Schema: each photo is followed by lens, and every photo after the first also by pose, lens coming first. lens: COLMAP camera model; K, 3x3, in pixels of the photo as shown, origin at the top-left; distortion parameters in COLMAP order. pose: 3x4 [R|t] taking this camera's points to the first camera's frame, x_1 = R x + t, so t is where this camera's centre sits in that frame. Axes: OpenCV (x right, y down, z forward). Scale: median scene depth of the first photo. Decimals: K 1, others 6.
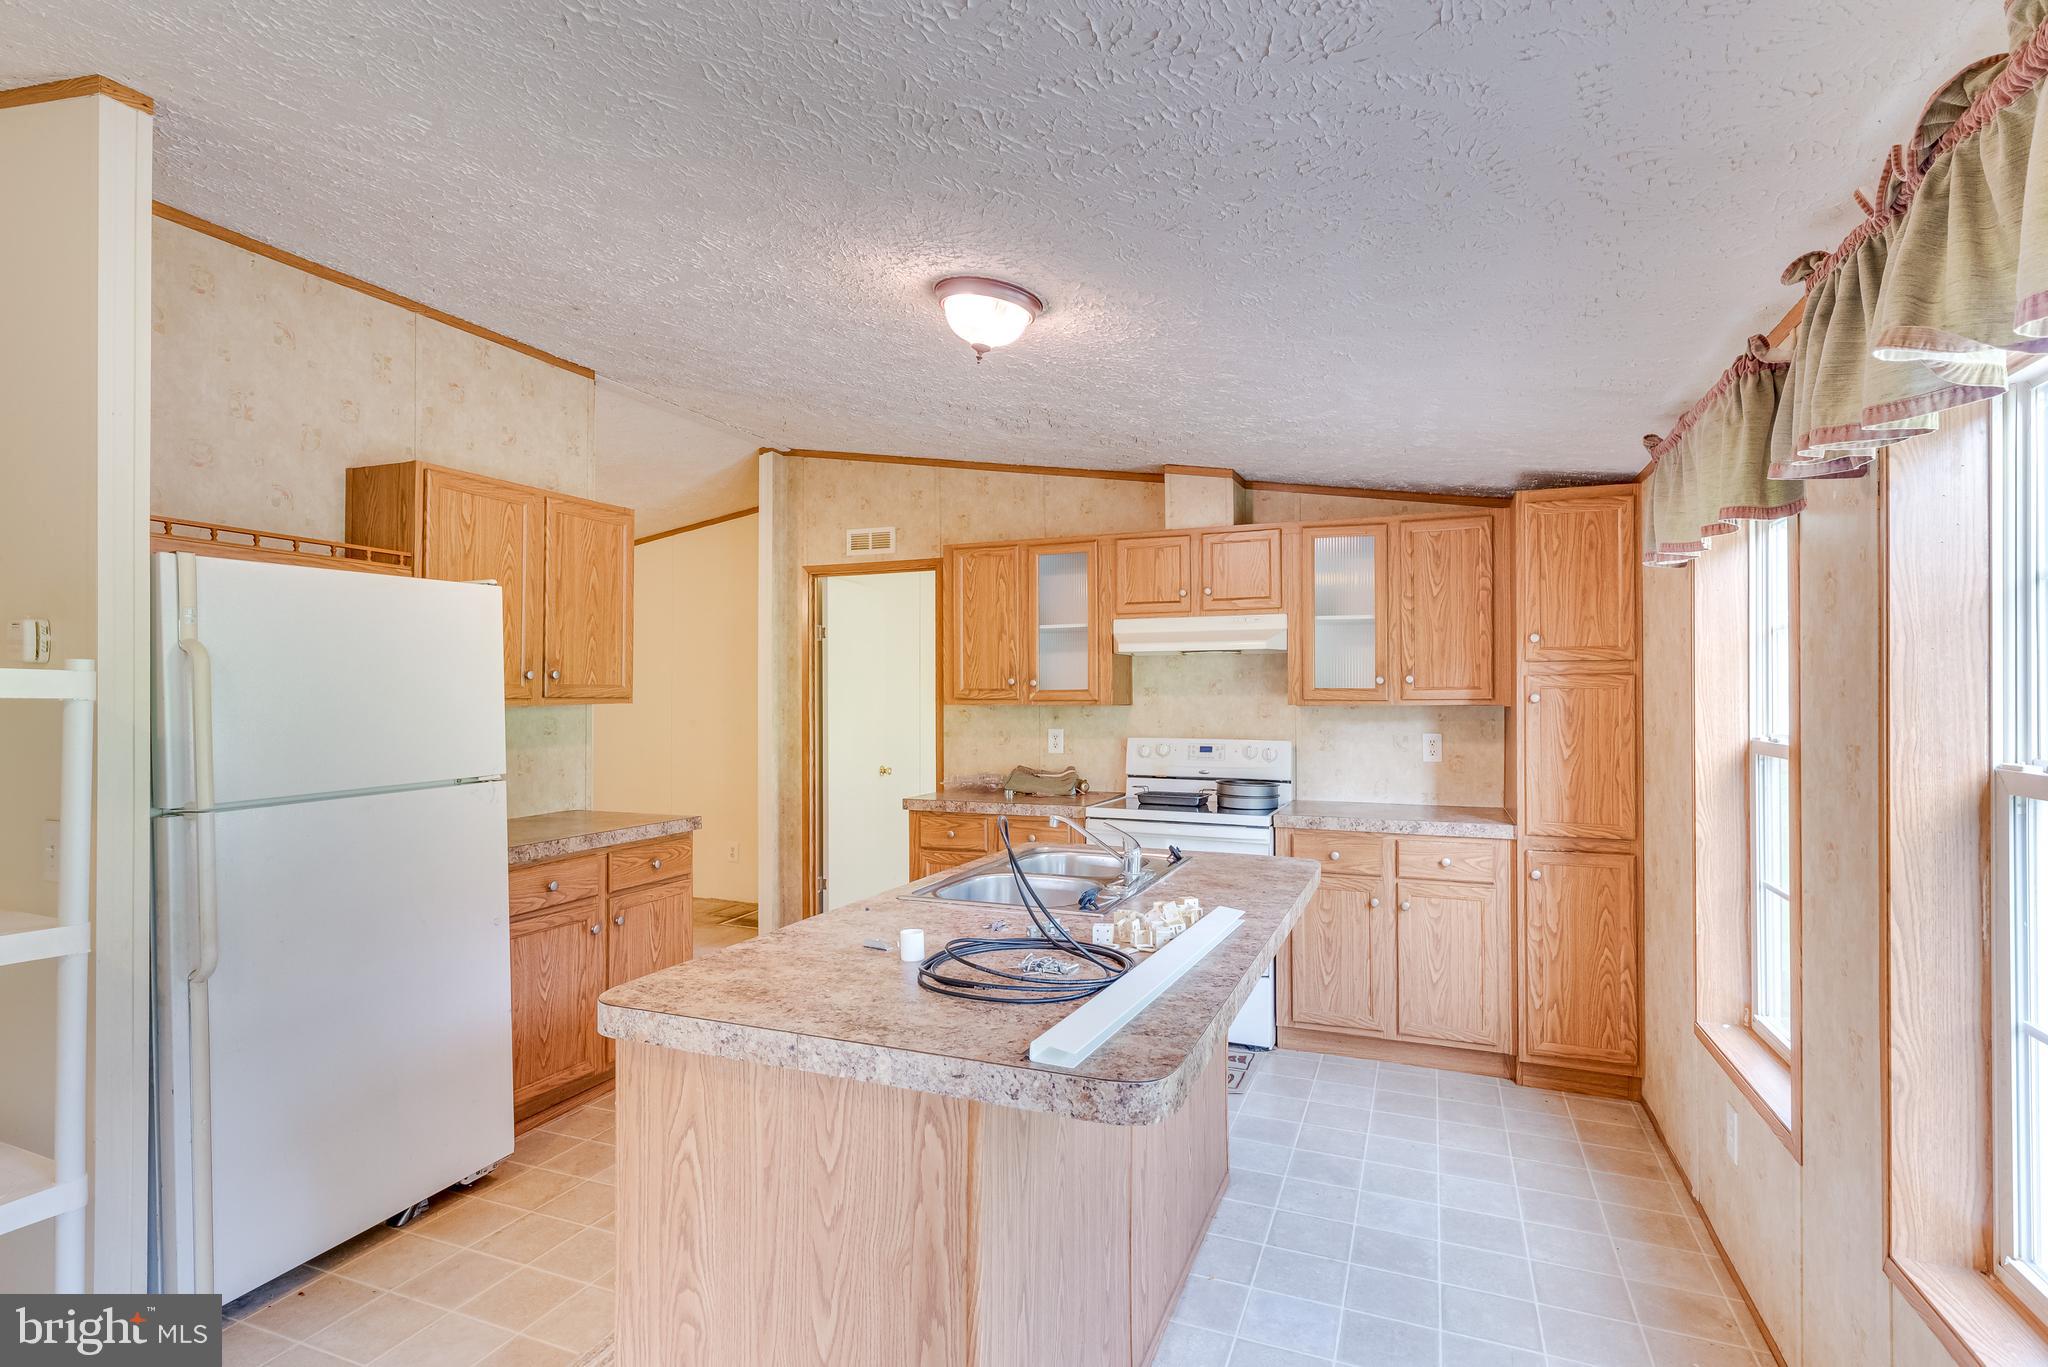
lens RADIAL K [[1003.2, 0, 1052.3], [0, 1003.2, 686.7], [0, 0, 1]] dist [-0.001188, 0.000079]
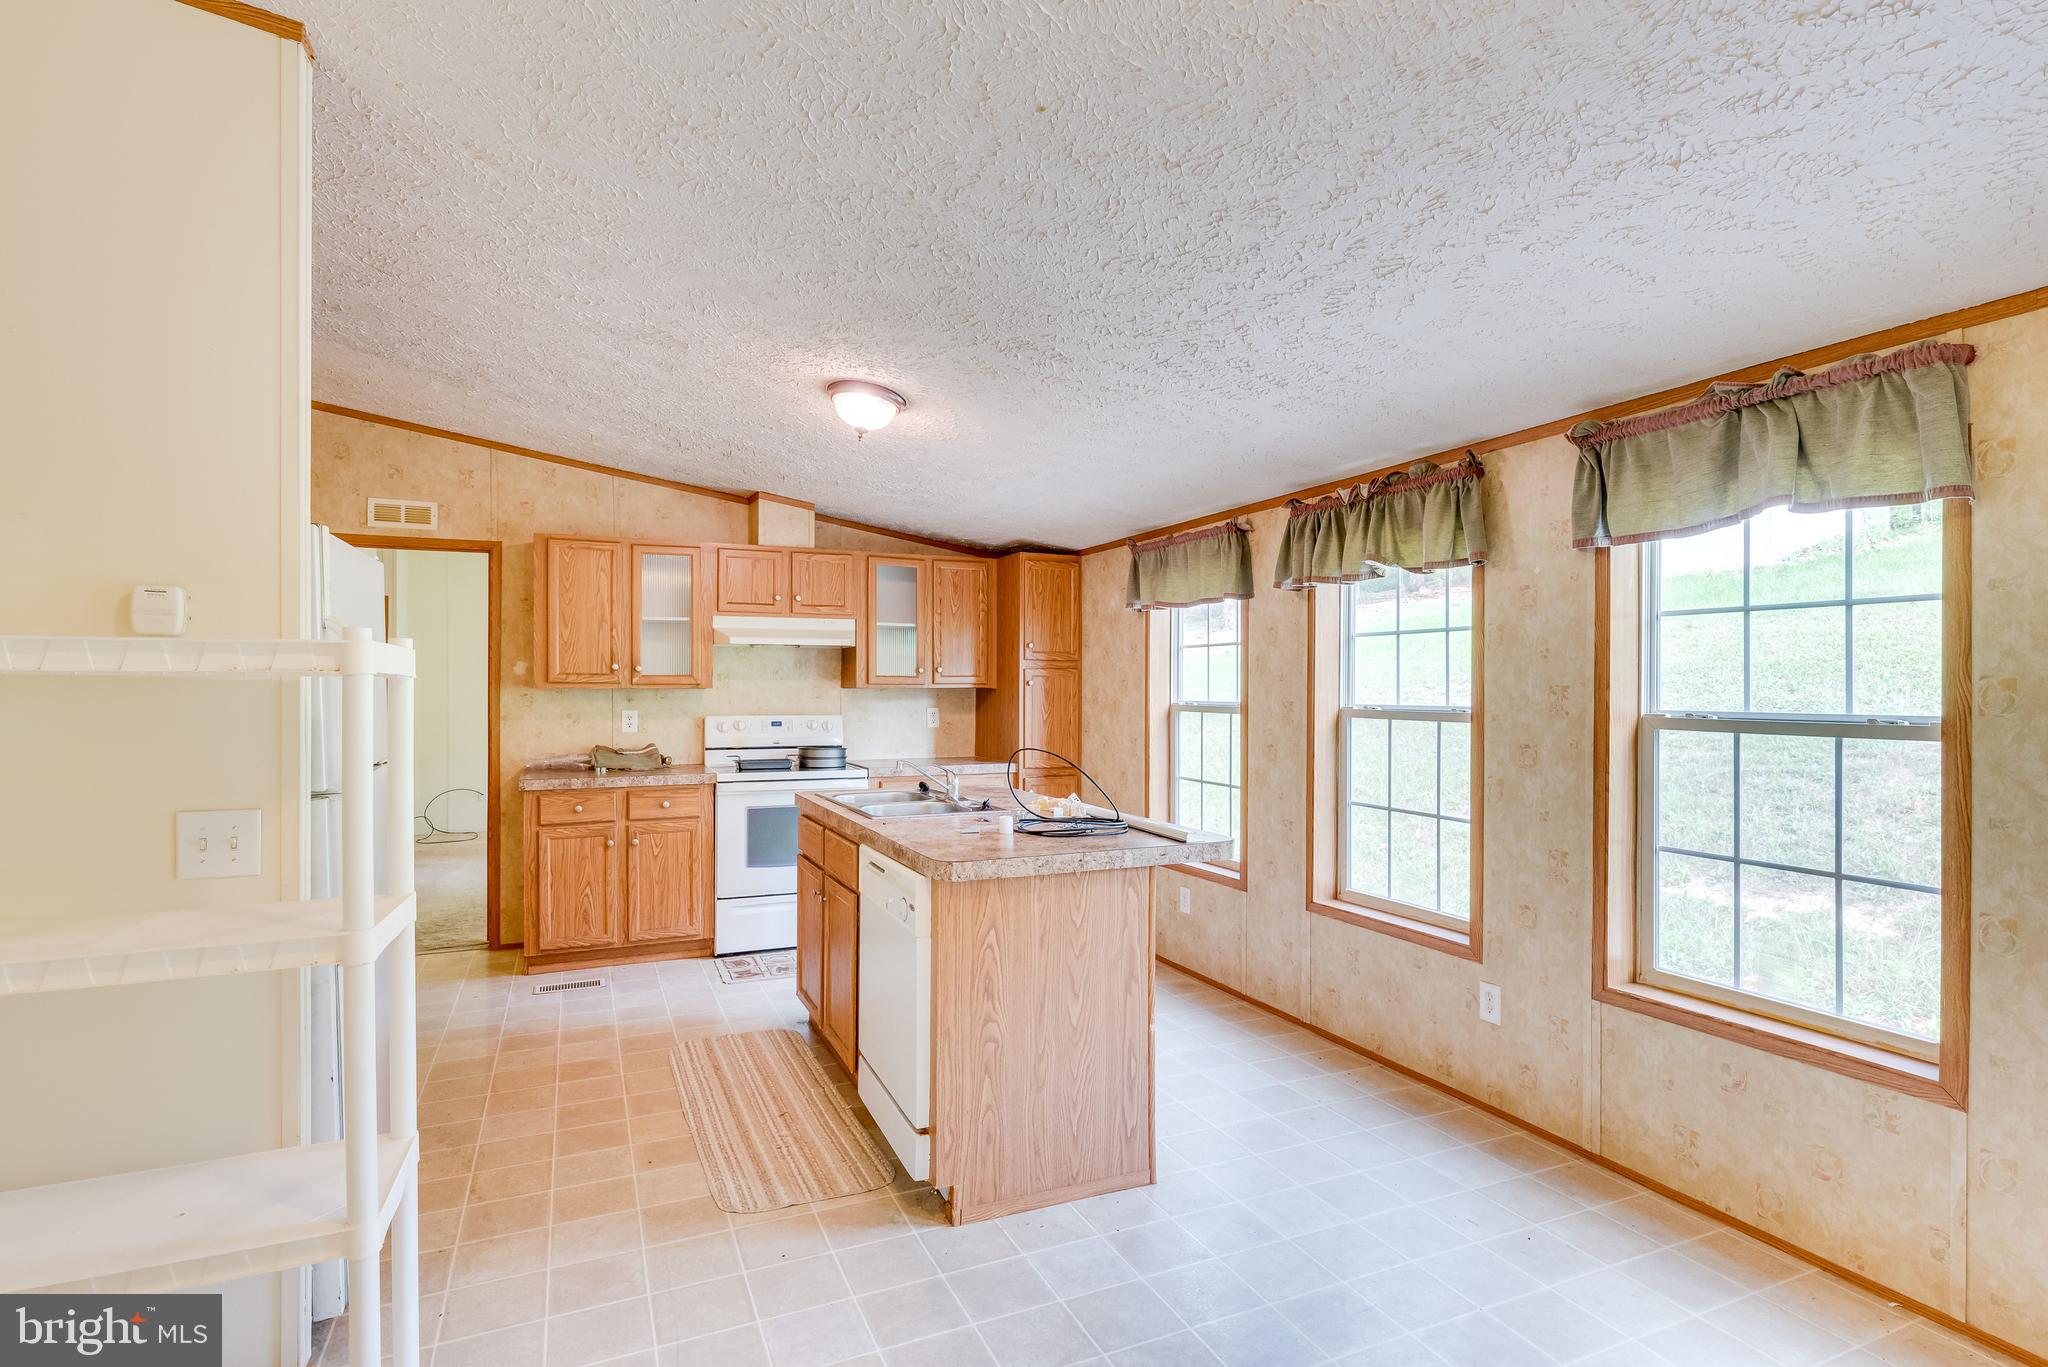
lens RADIAL K [[971.6, 0, 1045.7], [0, 971.6, 685.9], [0, 0, 1]] dist [0.001439, 0.000573]
pose [[0.689905, 0.000719, 0.723899, -0.624294], [-0.009082, 0.999929, 0.007663, 0.004050], [-0.723843, -0.011861, 0.689863, -0.088663]]
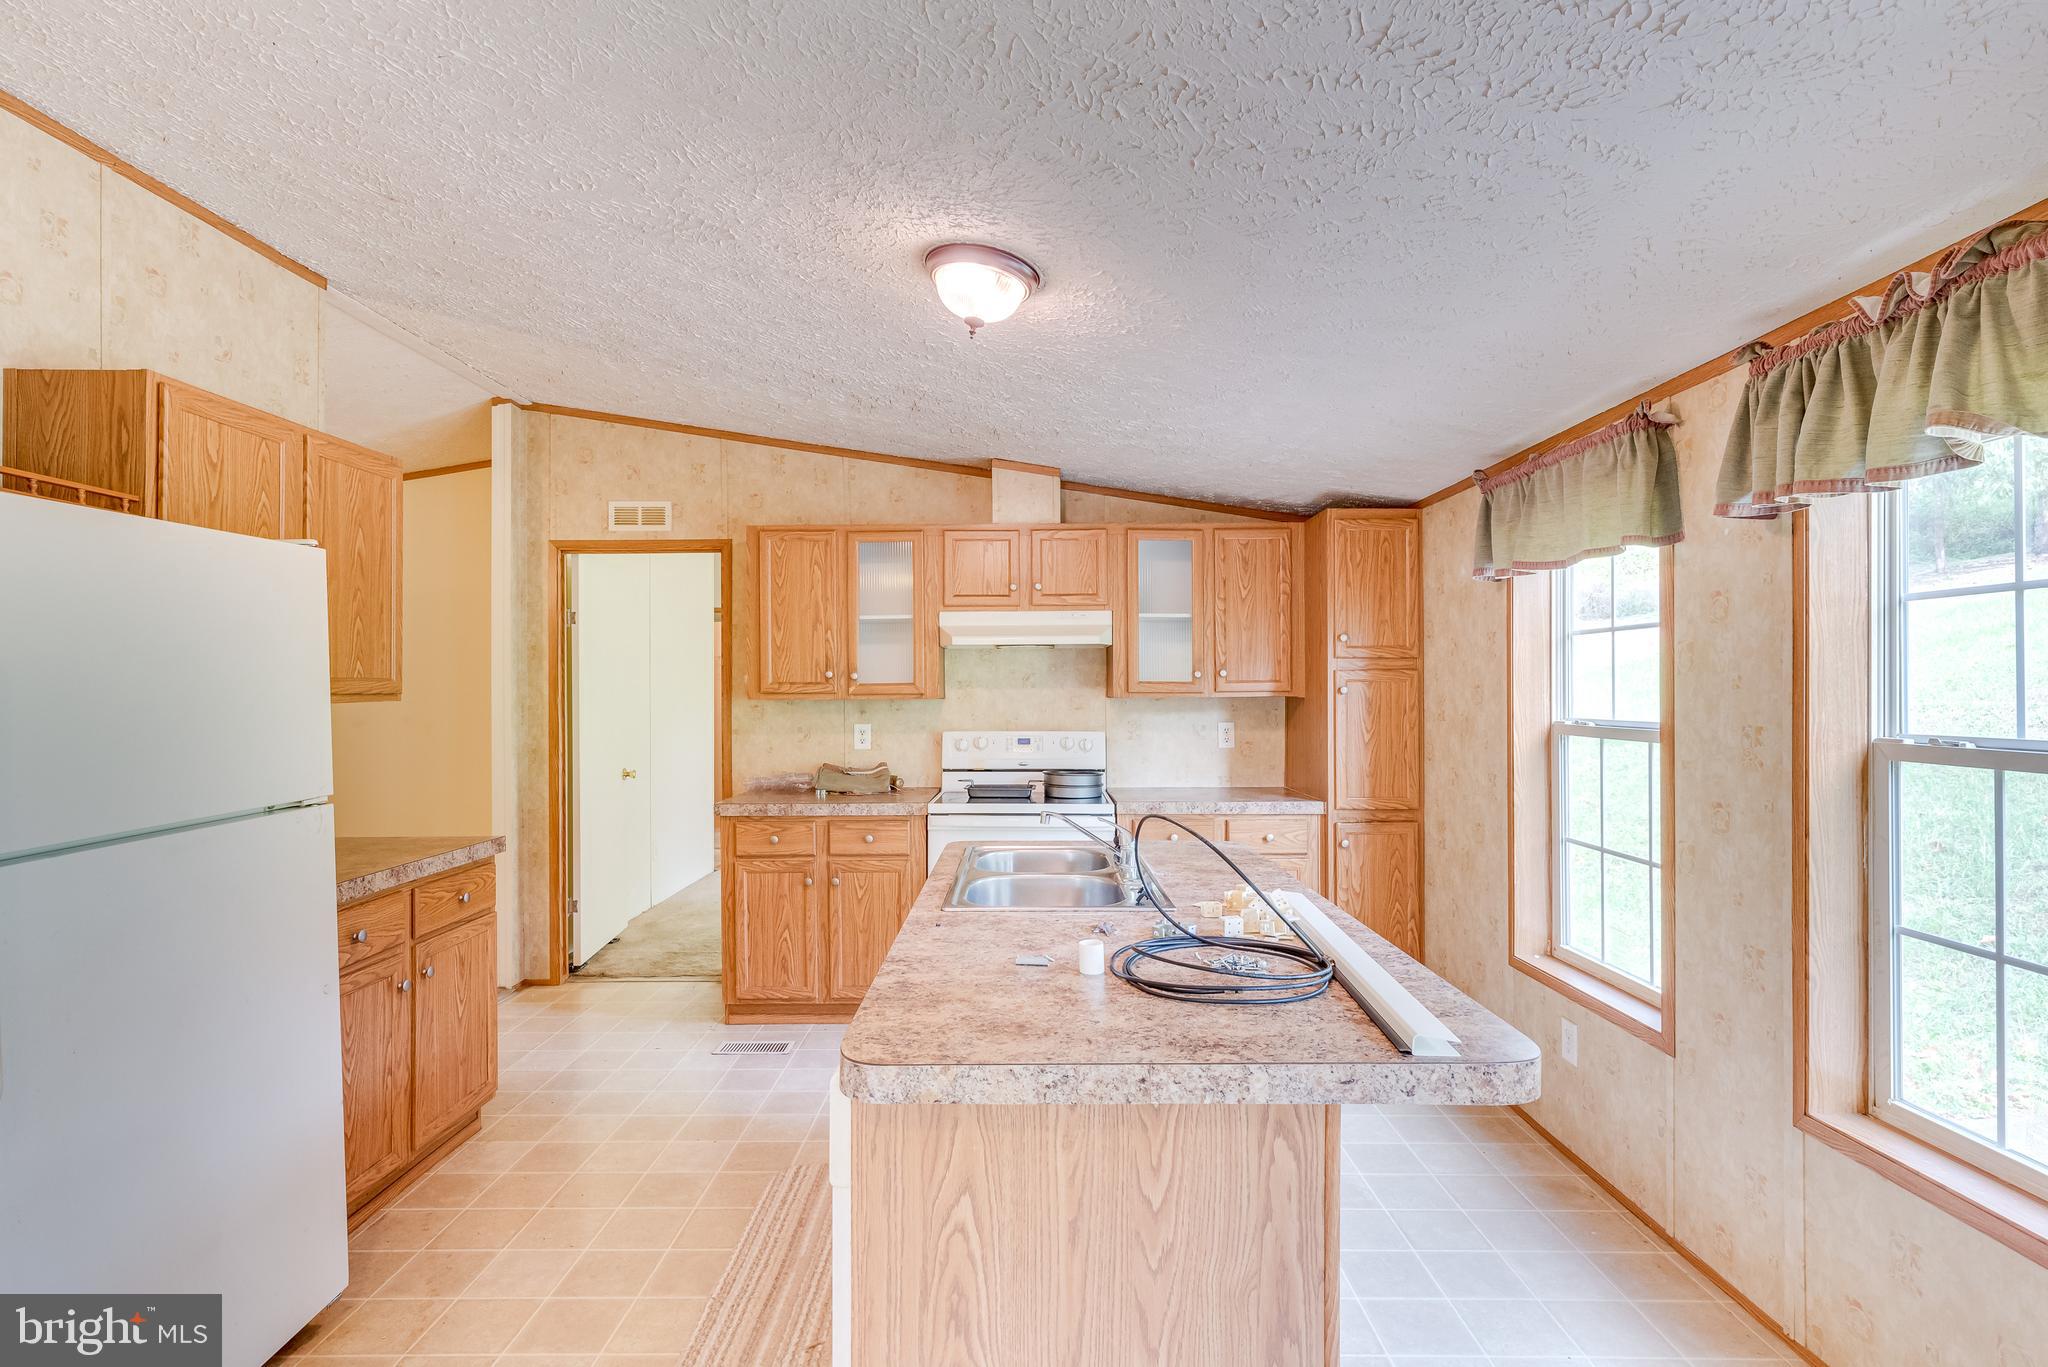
lens RADIAL K [[986.2, 0, 1051.1], [0, 986.2, 684.6], [0, 0, 1]] dist [-0.001502, 0.000118]
pose [[0.927111, -0.001821, 0.374781, -0.252089], [-0.000141, 0.999986, 0.005208, -0.000820], [-0.374786, -0.004881, 0.927099, 0.078137]]
